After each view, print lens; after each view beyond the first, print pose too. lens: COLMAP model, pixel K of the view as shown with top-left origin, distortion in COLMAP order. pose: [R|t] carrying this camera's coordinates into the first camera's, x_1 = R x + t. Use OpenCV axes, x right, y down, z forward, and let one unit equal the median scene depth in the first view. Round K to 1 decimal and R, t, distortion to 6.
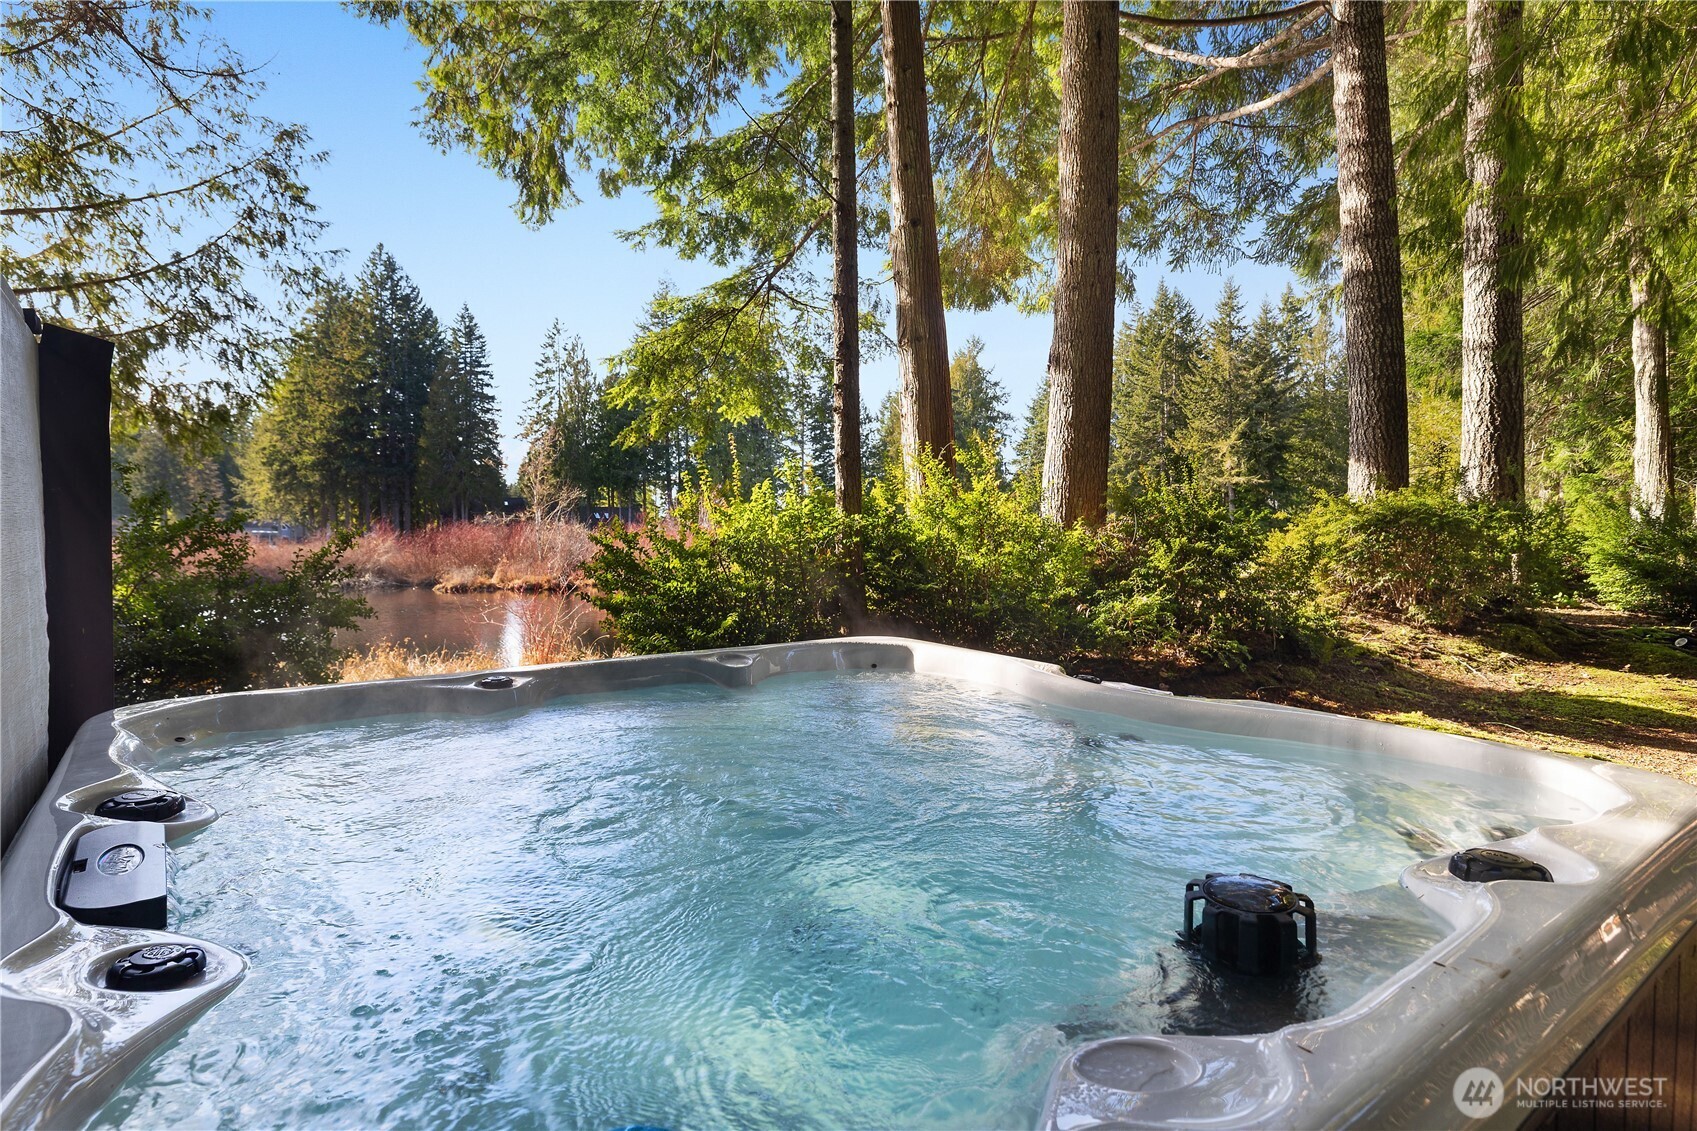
lens RADIAL K [[825.9, 0, 848.5], [0, 825.9, 565.5], [0, 0, 1]] dist [-0.023271, -0.000003]
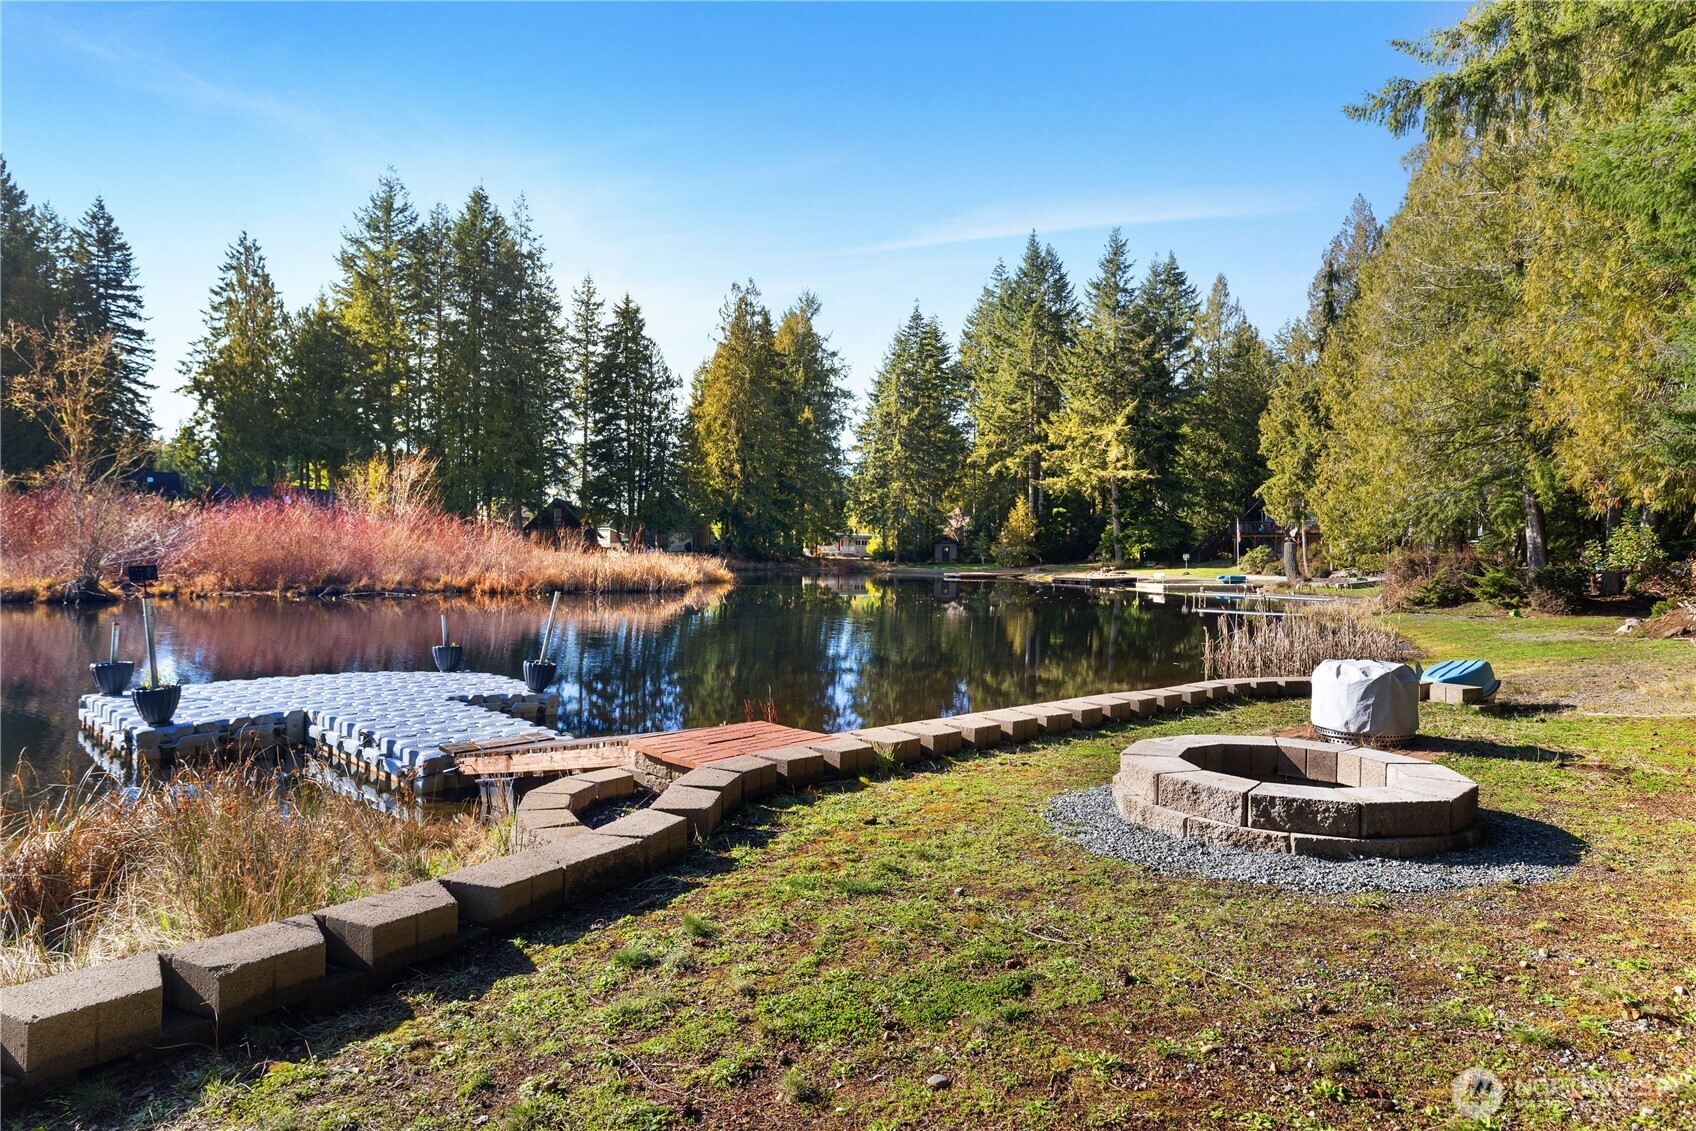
lens RADIAL K [[962.2, 0, 842.0], [0, 962.2, 556.0], [0, 0, 1]] dist [0.003938, -0.000572]
pose [[0.982188, 0.015707, 0.187244, 0.016572], [-0.011493, 0.999656, -0.023568, 0.002538], [-0.187549, 0.020996, 0.982031, 0.094218]]
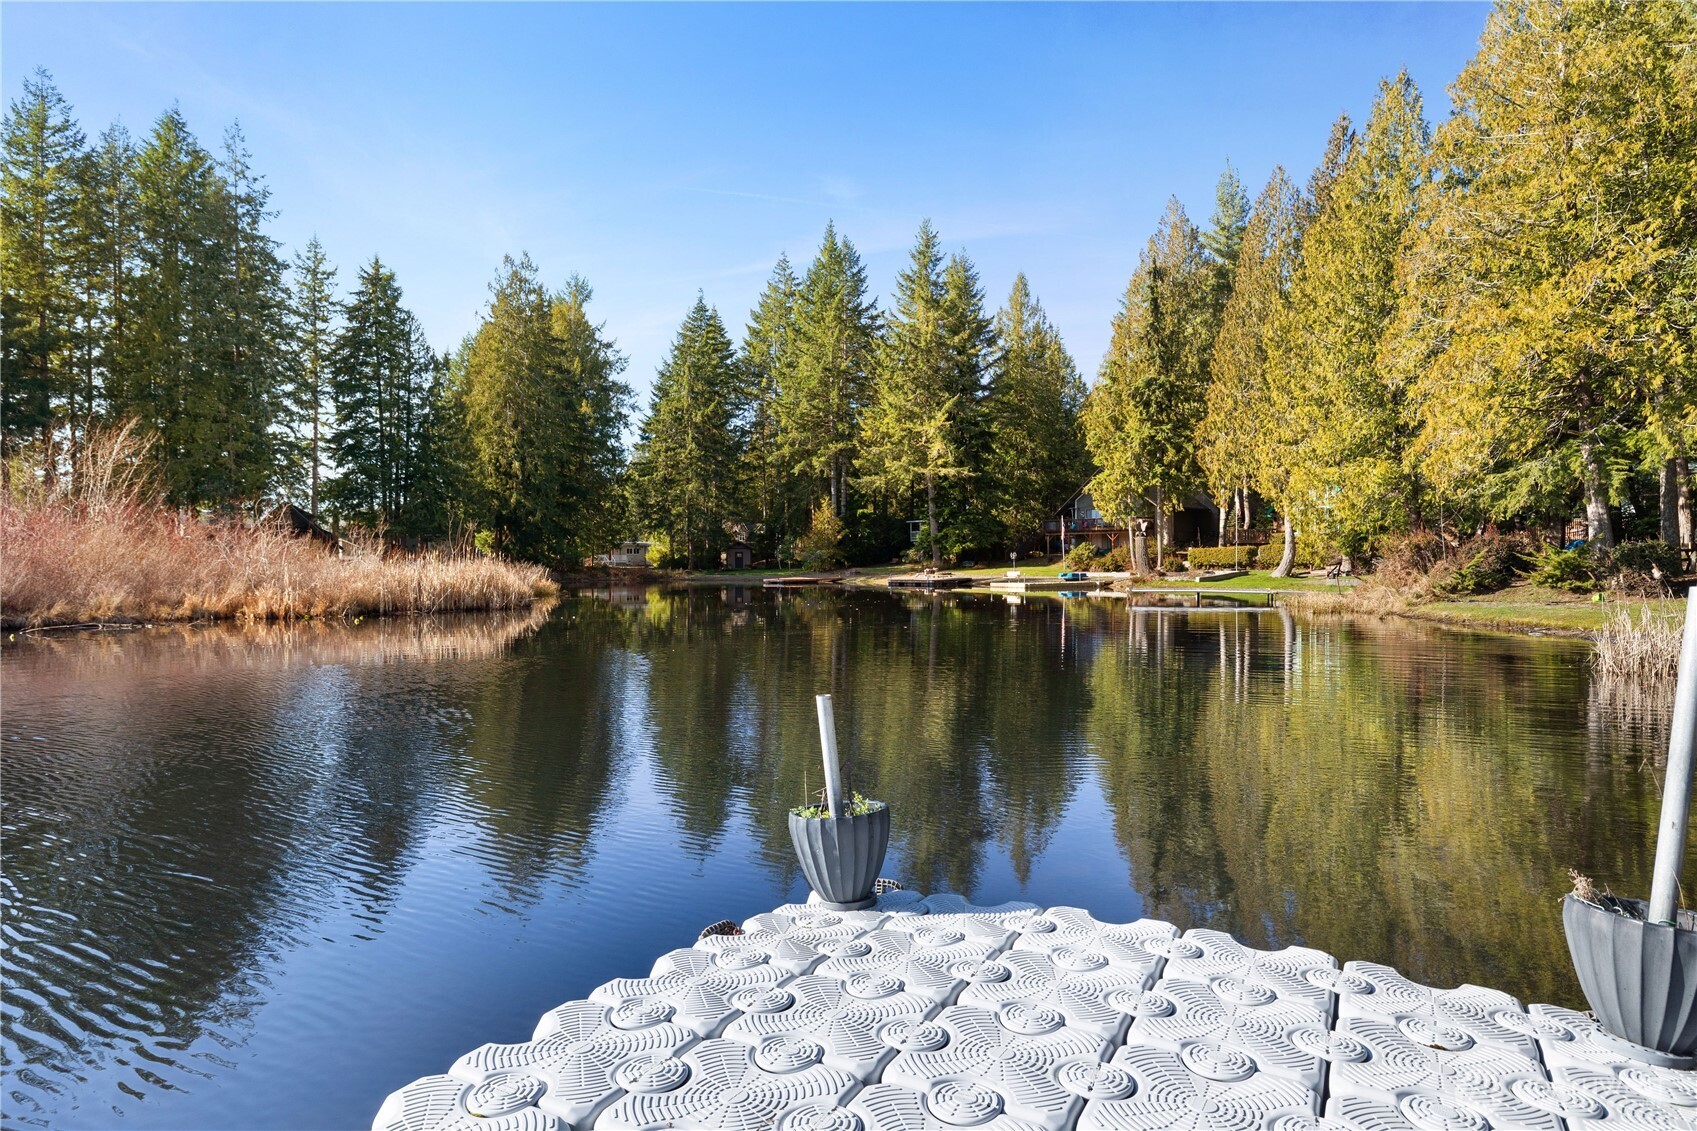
lens RADIAL K [[962.8, 0, 842.5], [0, 962.8, 556.0], [0, 0, 1]] dist [0.003938, -0.000572]
pose [[0.899175, -0.002384, 0.437583, -0.017773], [0.018112, 0.999331, -0.031774, 0.003724], [-0.437215, 0.036496, 0.898616, 0.176792]]
